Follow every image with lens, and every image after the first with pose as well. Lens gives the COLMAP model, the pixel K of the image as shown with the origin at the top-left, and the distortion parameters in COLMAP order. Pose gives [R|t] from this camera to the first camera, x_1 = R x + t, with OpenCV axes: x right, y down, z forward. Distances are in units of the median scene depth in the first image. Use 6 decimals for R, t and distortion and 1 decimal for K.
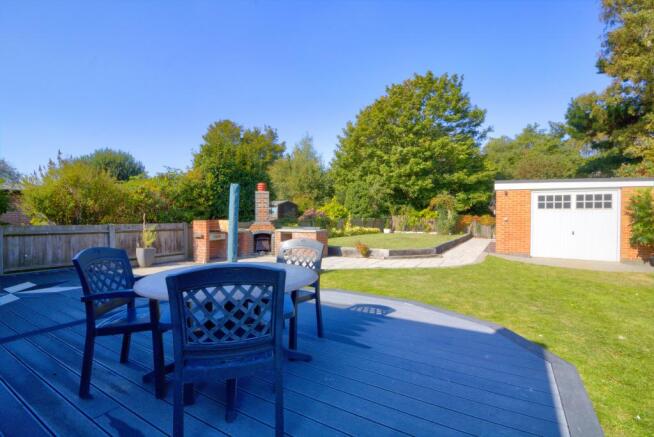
lens RADIAL K [[301.2, 0, 328.8], [0, 301.2, 217.4], [0, 0, 1]] dist [0.000894, -0.012504]
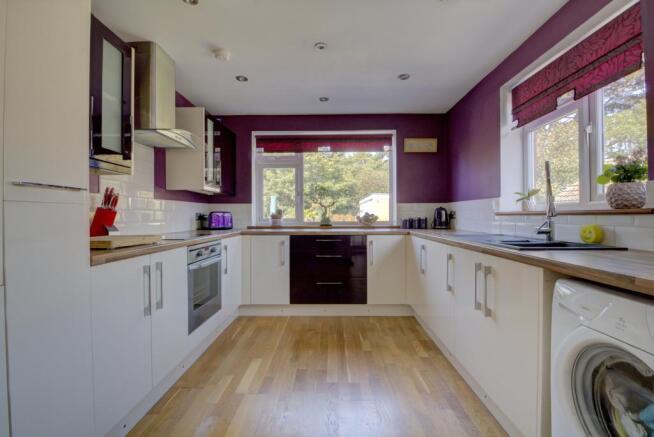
lens RADIAL K [[301.2, 0, 328.6], [0, 301.2, 217.4], [0, 0, 1]] dist [0.000894, -0.012504]
pose [[0.865318, -0.010114, 0.501121, -0.217545], [0.009278, 0.999948, 0.004160, -0.001221], [-0.501138, 0.001050, 0.865367, -0.120795]]
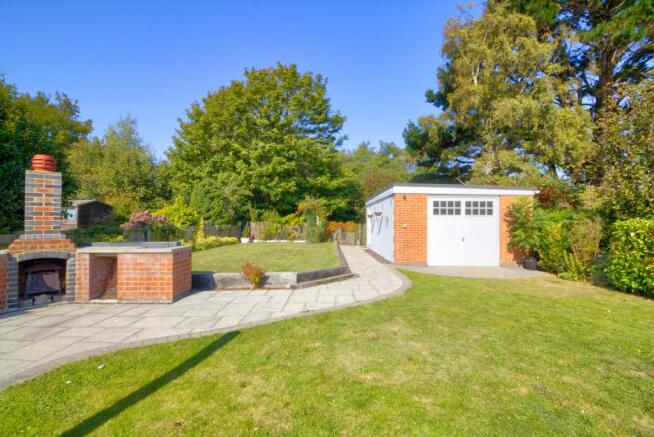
lens RADIAL K [[301.2, 0, 328.6], [0, 301.2, 216.9], [0, 0, 1]] dist [0.000894, -0.012504]
pose [[0.861006, 0.009659, 0.508502, -0.033782], [0.001965, 0.999749, -0.022317, -0.000704], [-0.508590, 0.020214, 0.860771, 0.171271]]
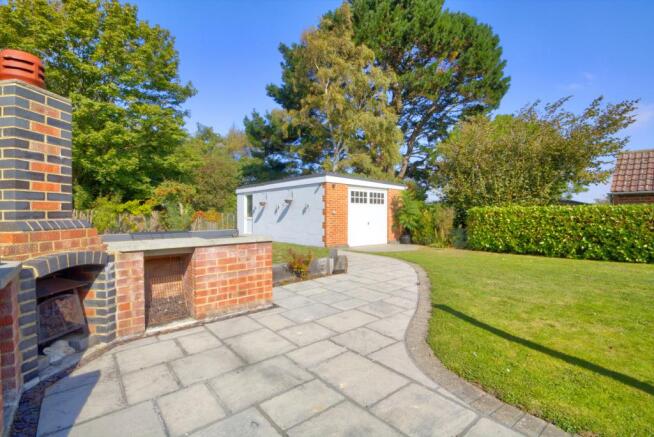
lens RADIAL K [[301.2, 0, 328.7], [0, 301.2, 217.9], [0, 0, 1]] dist [0.000894, -0.012504]
pose [[0.325647, -0.013801, 0.945391, -0.181240], [0.007269, 0.999900, 0.012093, 0.006133], [-0.945464, 0.002934, 0.325715, 0.349719]]
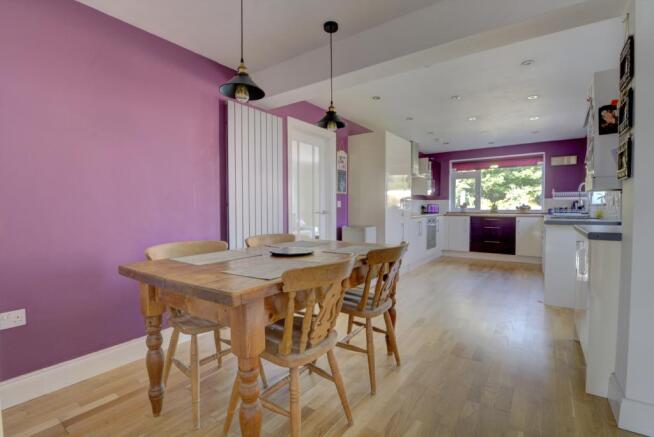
lens RADIAL K [[301.2, 0, 327.5], [0, 301.2, 217.7], [0, 0, 1]] dist [0.000894, -0.012504]
pose [[0.996318, -0.005480, -0.085560, -0.281392], [0.008241, 0.999456, 0.031949, -0.000863], [0.085338, -0.032536, 0.995821, -0.312127]]
